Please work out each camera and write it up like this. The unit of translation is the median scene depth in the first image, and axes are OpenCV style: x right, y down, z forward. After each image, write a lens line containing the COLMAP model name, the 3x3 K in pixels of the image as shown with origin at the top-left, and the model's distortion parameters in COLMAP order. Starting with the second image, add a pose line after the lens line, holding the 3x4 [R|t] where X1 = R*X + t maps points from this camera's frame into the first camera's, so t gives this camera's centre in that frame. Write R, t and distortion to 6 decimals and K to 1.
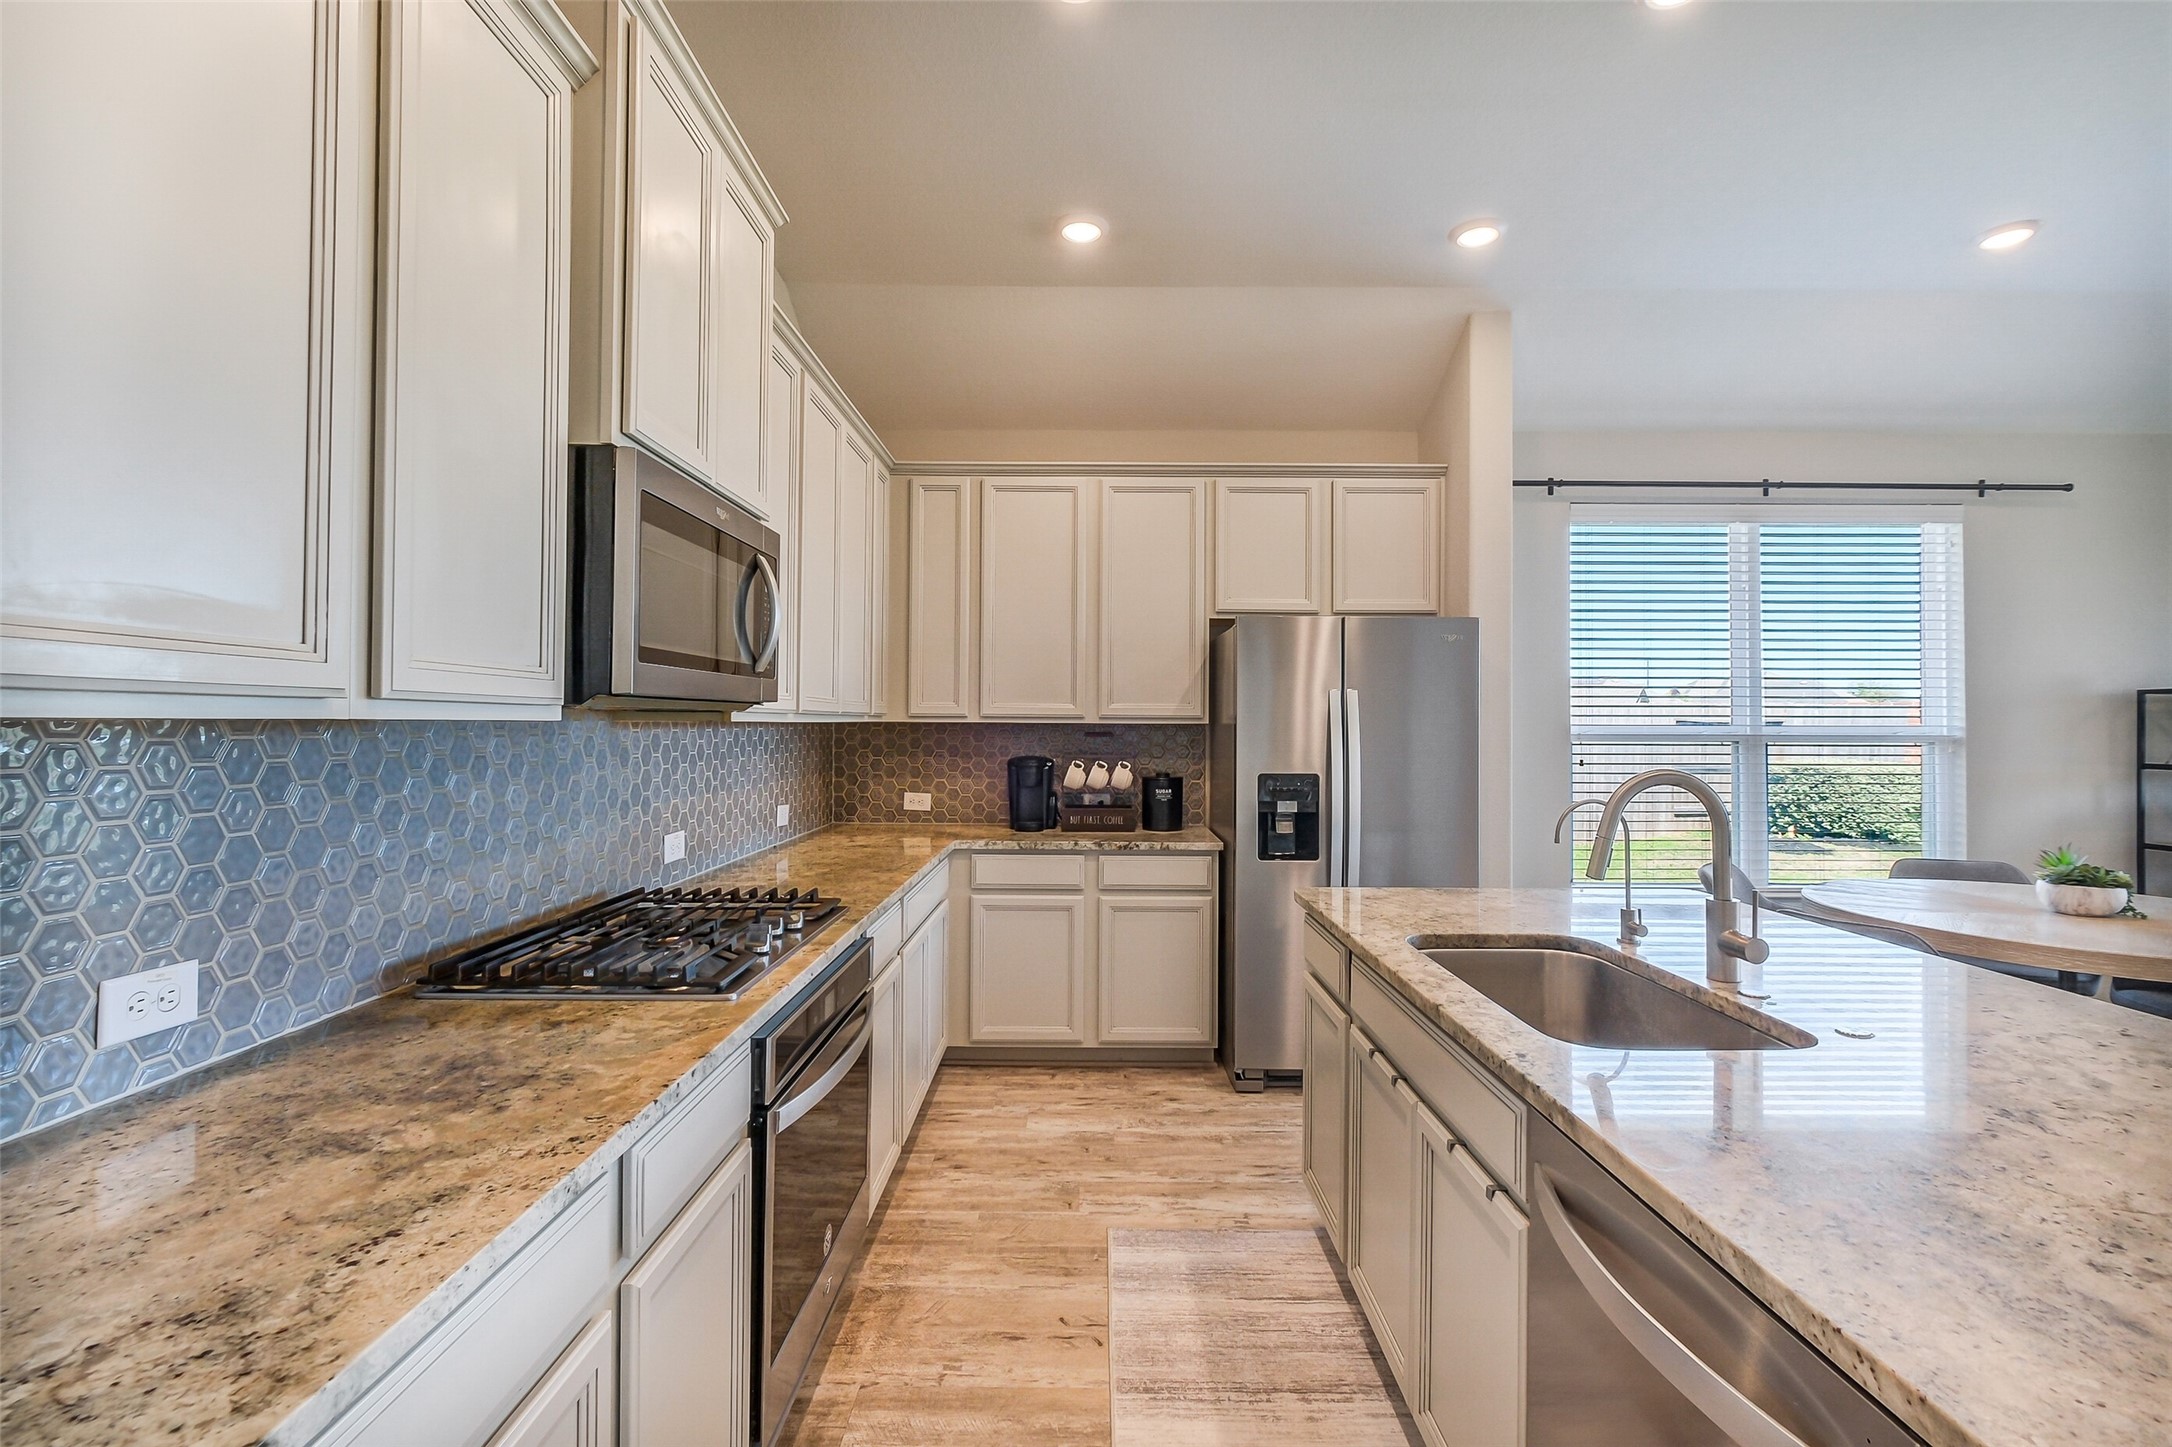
lens RADIAL K [[959.6, 0, 1087.9], [0, 959.6, 713.6], [0, 0, 1]] dist [-0.000905, -0.000063]
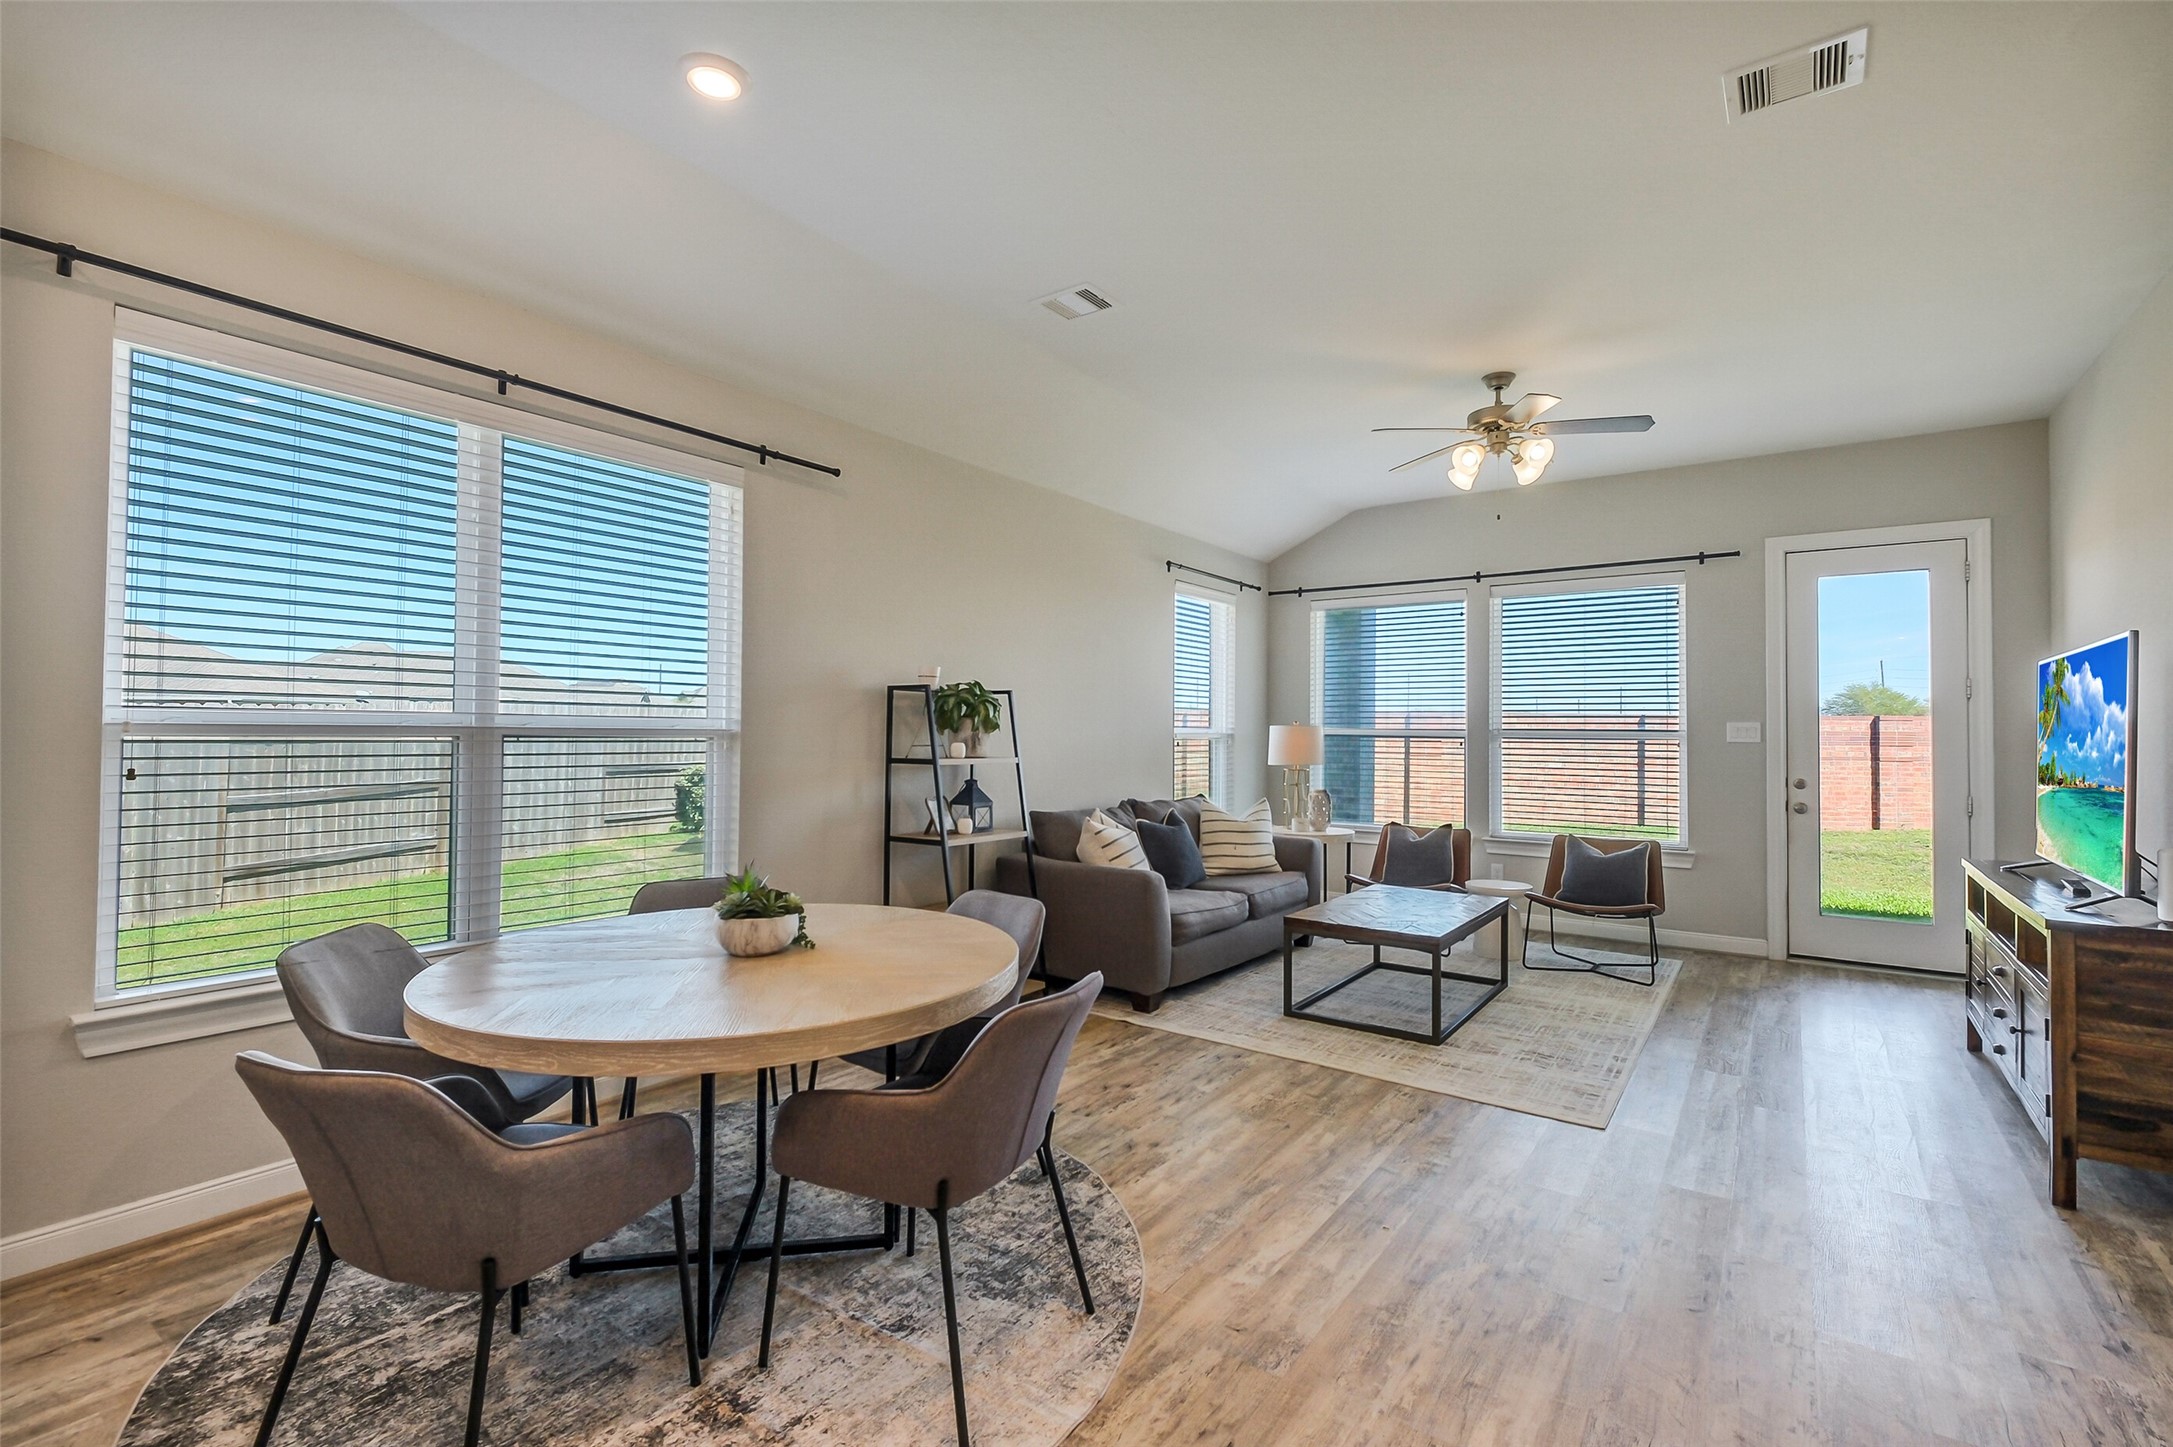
lens RADIAL K [[960.1, 0, 1093.6], [0, 960.1, 713.1], [0, 0, 1]] dist [-0.000905, -0.000063]
pose [[0.586569, 0.018515, 0.809688, 0.428683], [-0.017491, 0.999795, -0.010191, 0.012303], [-0.809711, -0.008184, 0.586772, 0.241326]]
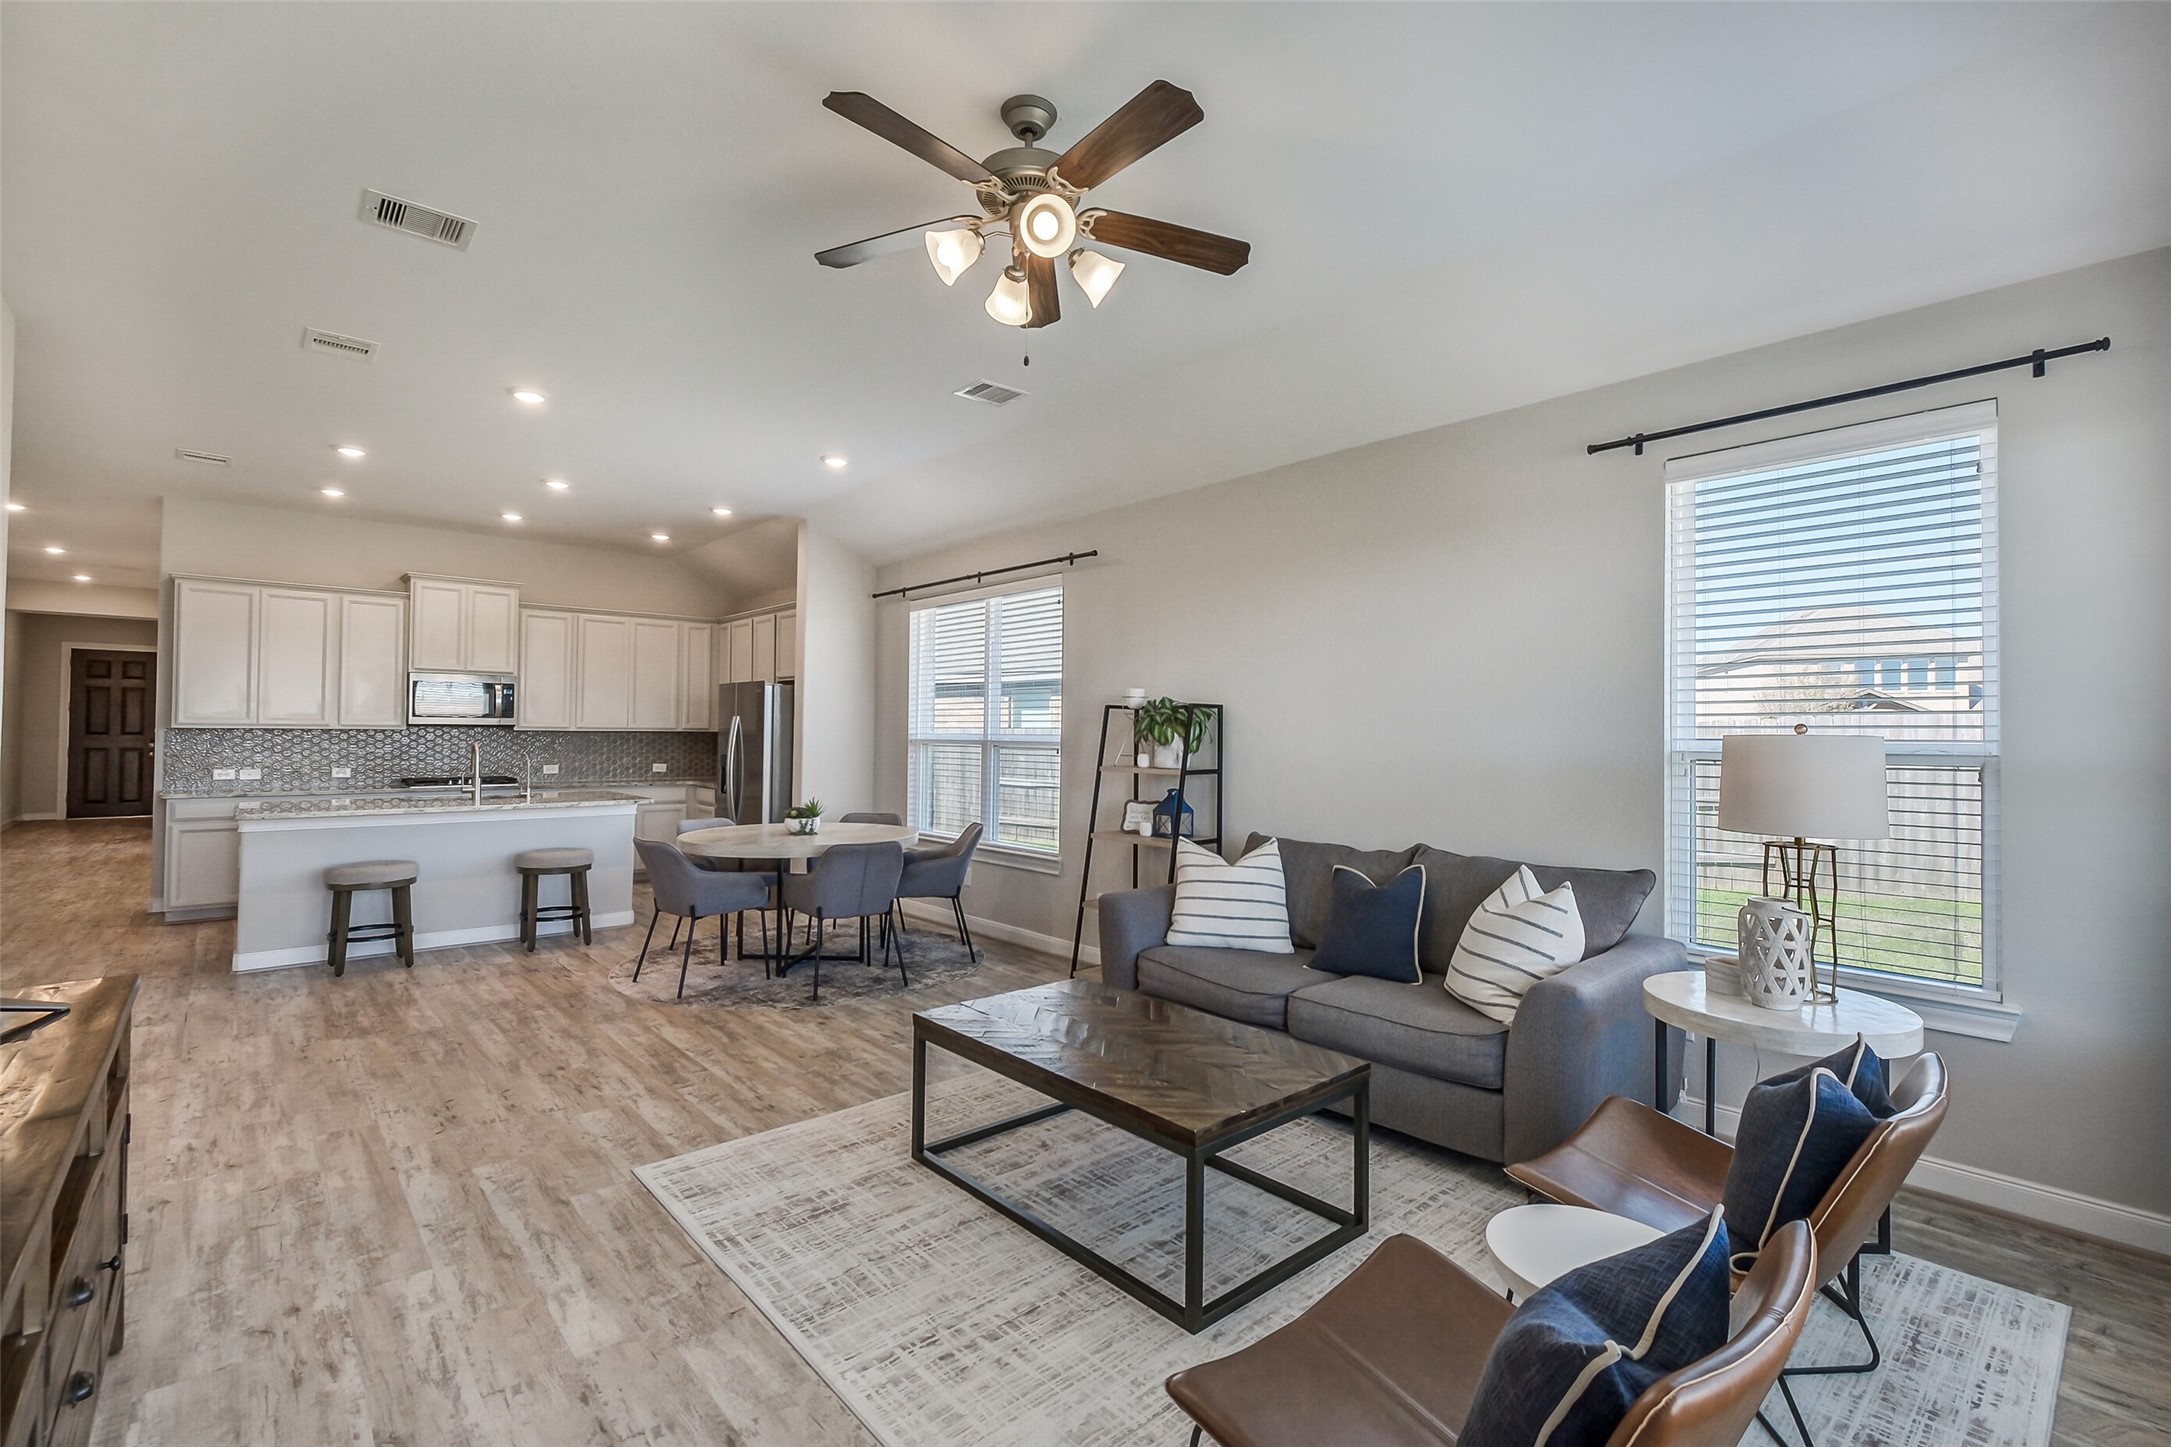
lens RADIAL K [[959.2, 0, 1085.0], [0, 959.2, 714.0], [0, 0, 1]] dist [-0.000905, -0.000063]
pose [[0.666947, -0.013385, -0.744985, 2.136230], [0.001611, 0.999862, -0.016522, 0.006518], [0.745103, 0.009819, 0.666877, 0.127567]]
